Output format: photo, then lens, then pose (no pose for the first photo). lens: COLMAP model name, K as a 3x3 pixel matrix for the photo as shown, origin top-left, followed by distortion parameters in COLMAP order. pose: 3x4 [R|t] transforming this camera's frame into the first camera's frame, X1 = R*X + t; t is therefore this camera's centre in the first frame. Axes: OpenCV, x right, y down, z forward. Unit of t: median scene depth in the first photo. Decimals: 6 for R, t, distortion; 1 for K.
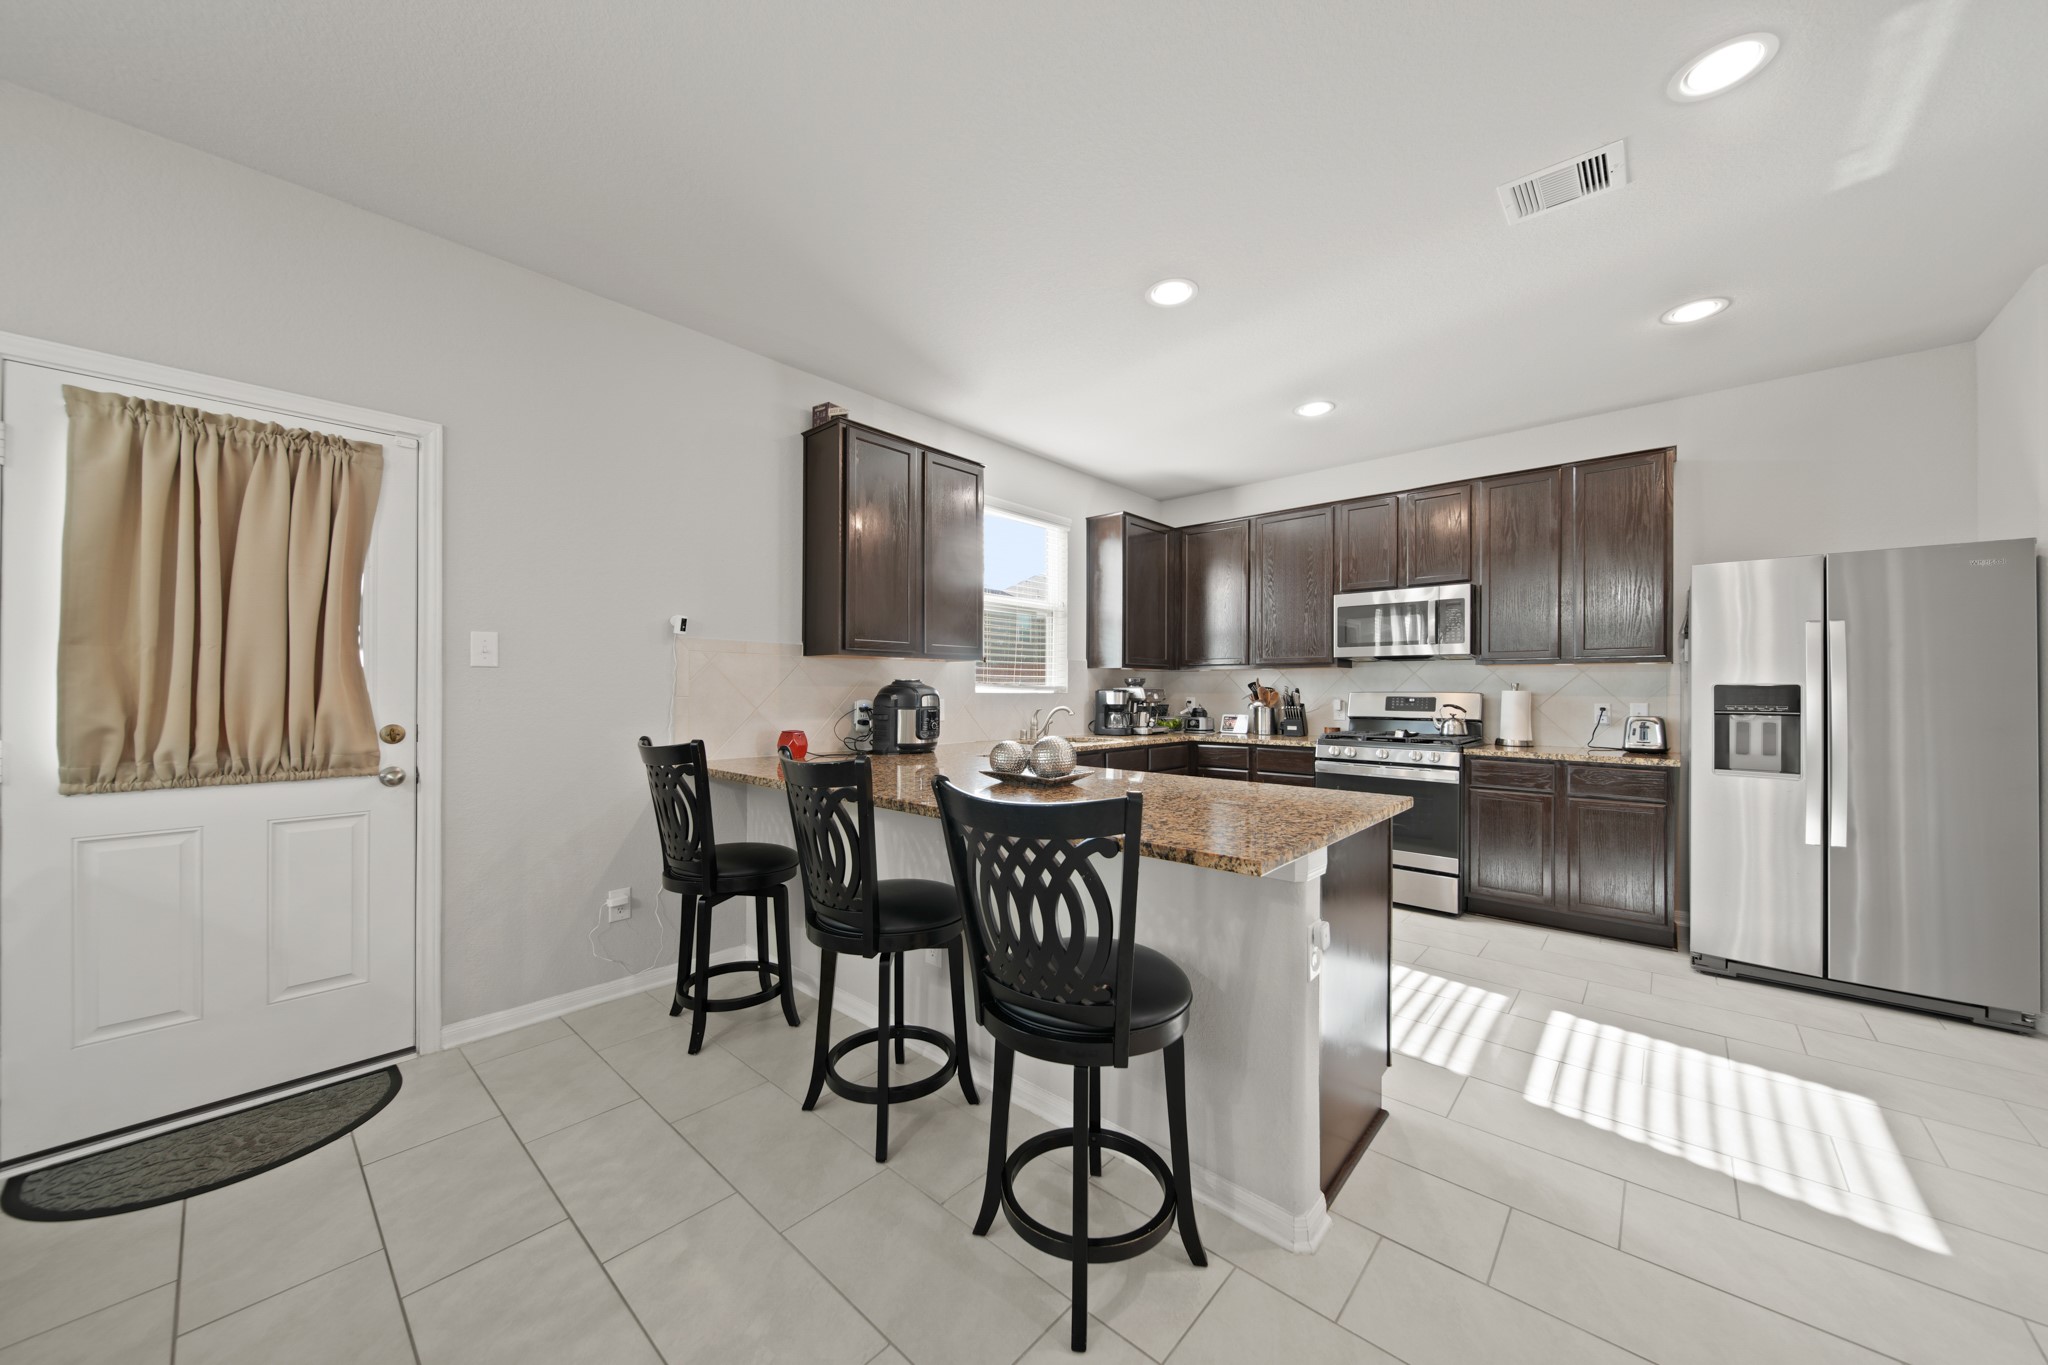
lens RADIAL K [[722.7, 0, 1024.0], [0, 722.7, 682.5], [0, 0, 1]] dist [-0.001197, -0.000078]
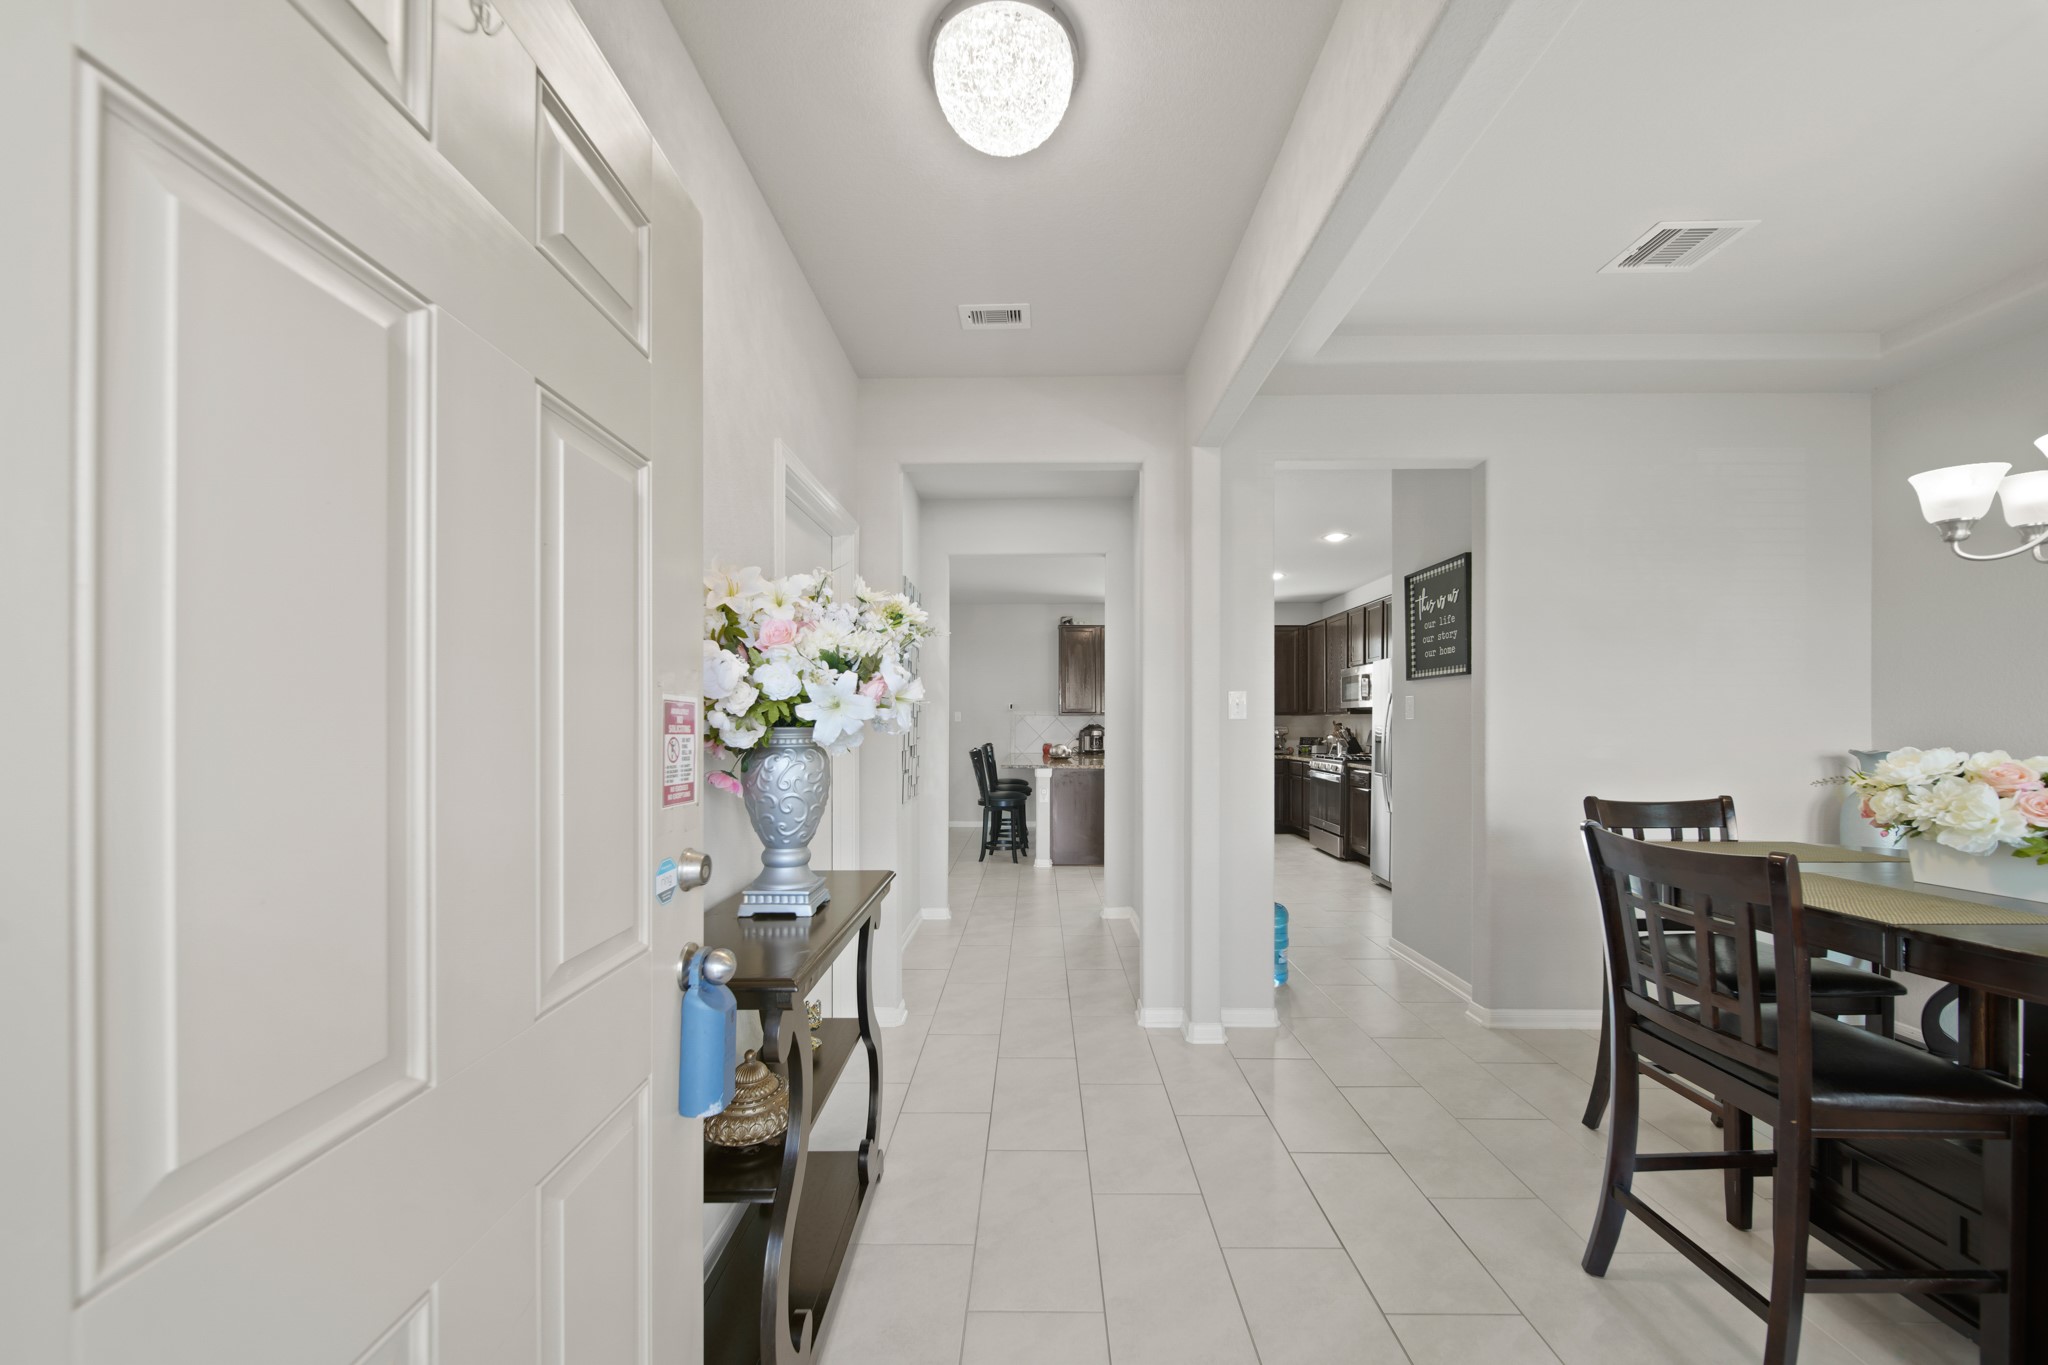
lens RADIAL K [[766.6, 0, 1023.4], [0, 766.6, 722.2], [0, 0, 1]] dist [-0.000354, -0.000021]
pose [[0.654058, -0.004716, -0.756430, 1.372081], [0.008410, 0.999964, 0.001037, -0.012240], [0.756397, -0.007040, 0.654074, -0.711465]]
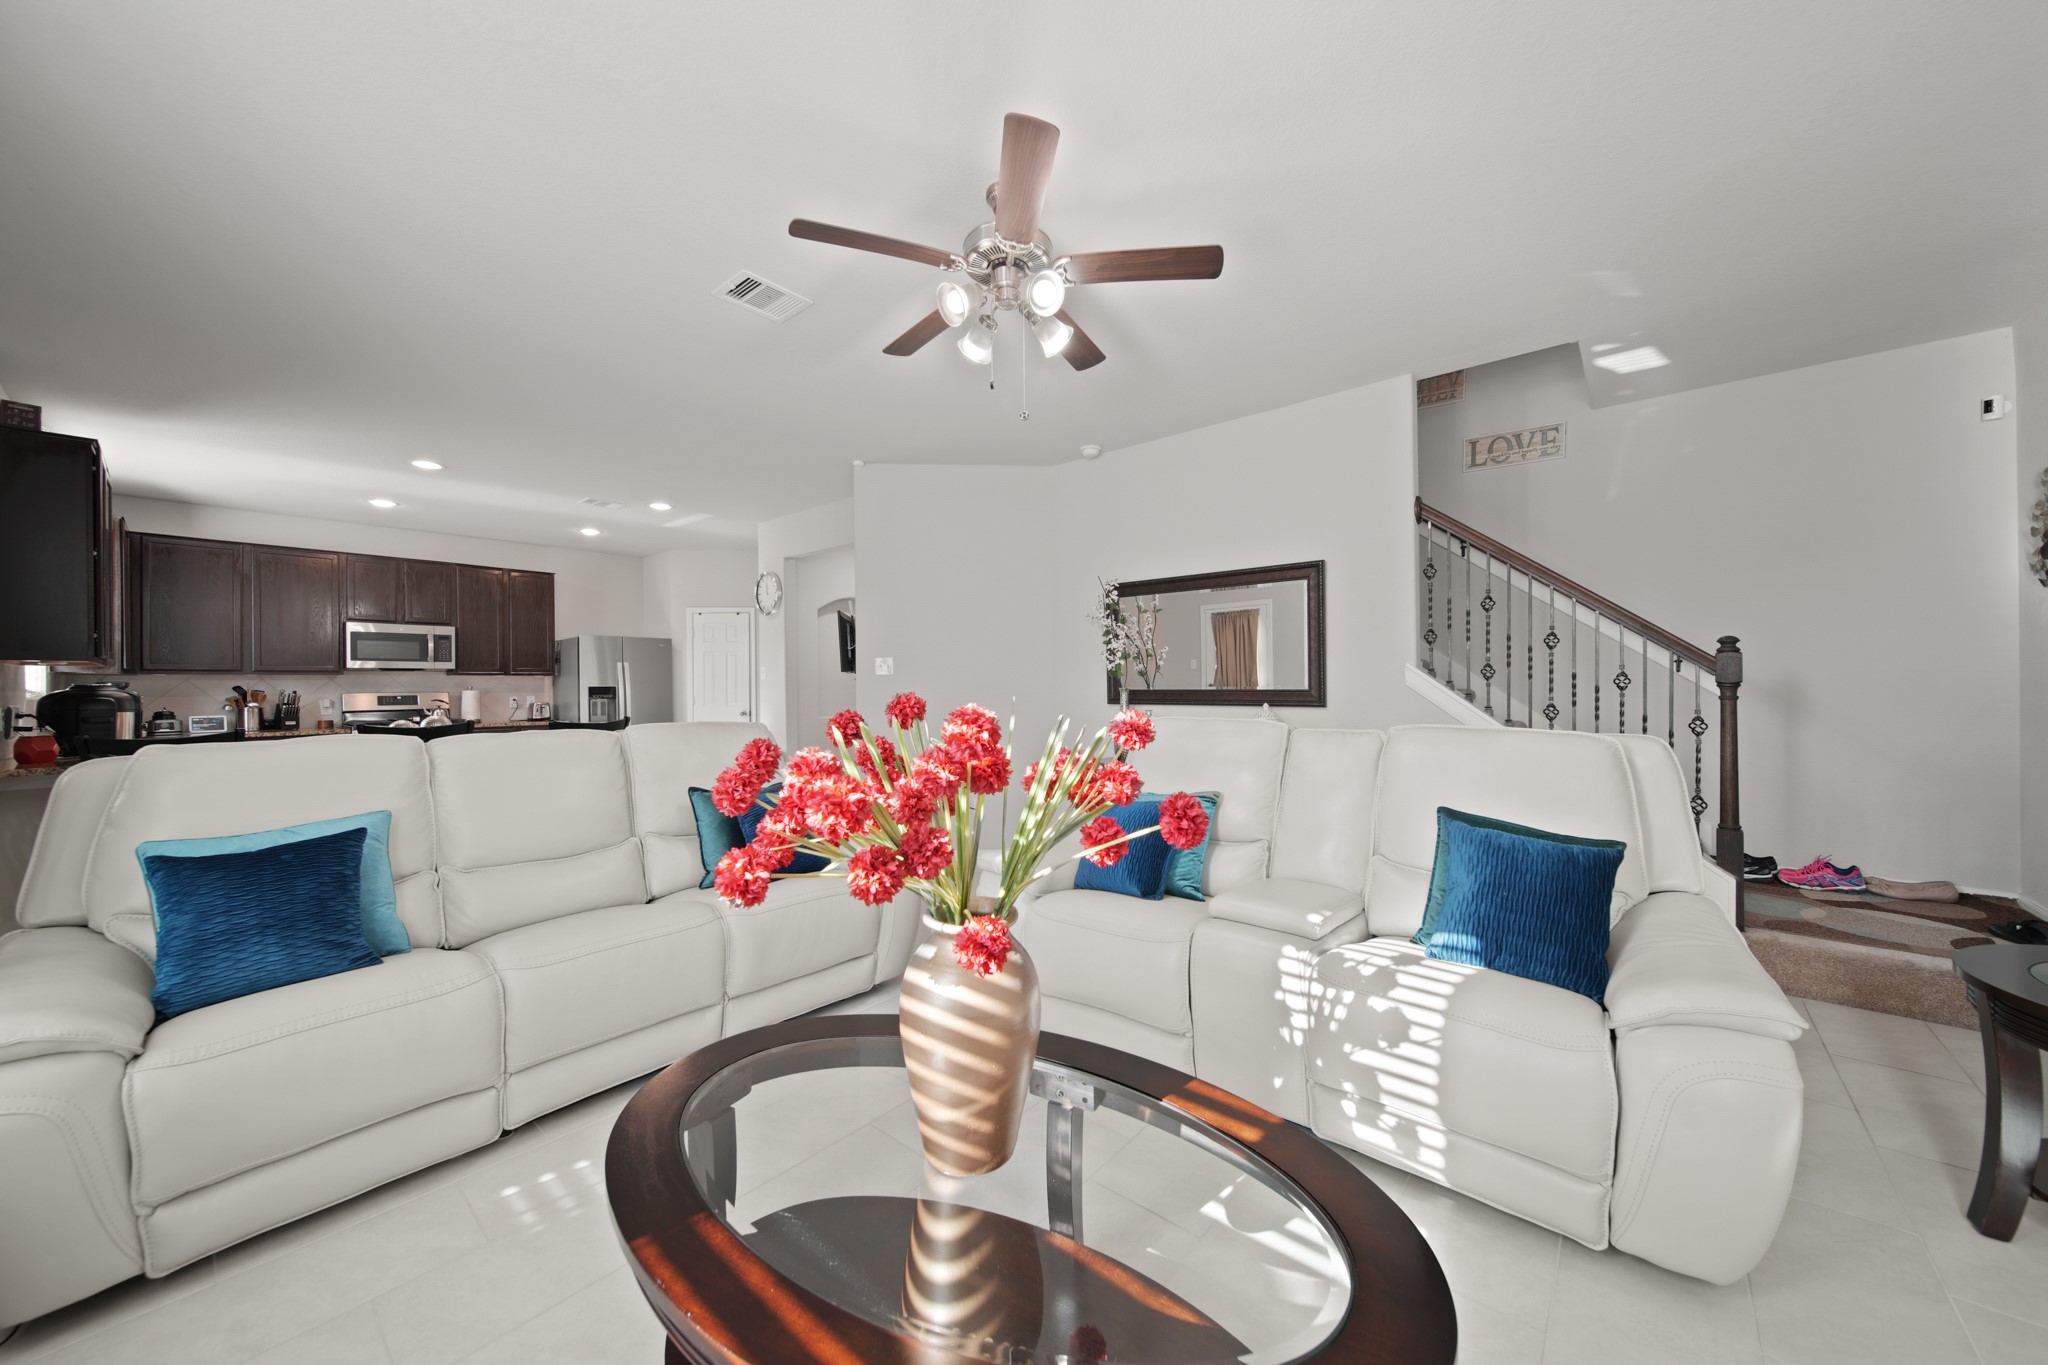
lens RADIAL K [[722.7, 0, 1024.0], [0, 722.7, 682.5], [0, 0, 1]] dist [-0.001197, -0.000078]
pose [[-0.022534, 0.002134, 0.999744, -1.054133], [0.000705, 0.999998, -0.002118, -0.003463], [-0.999746, 0.000657, -0.022536, -0.276321]]
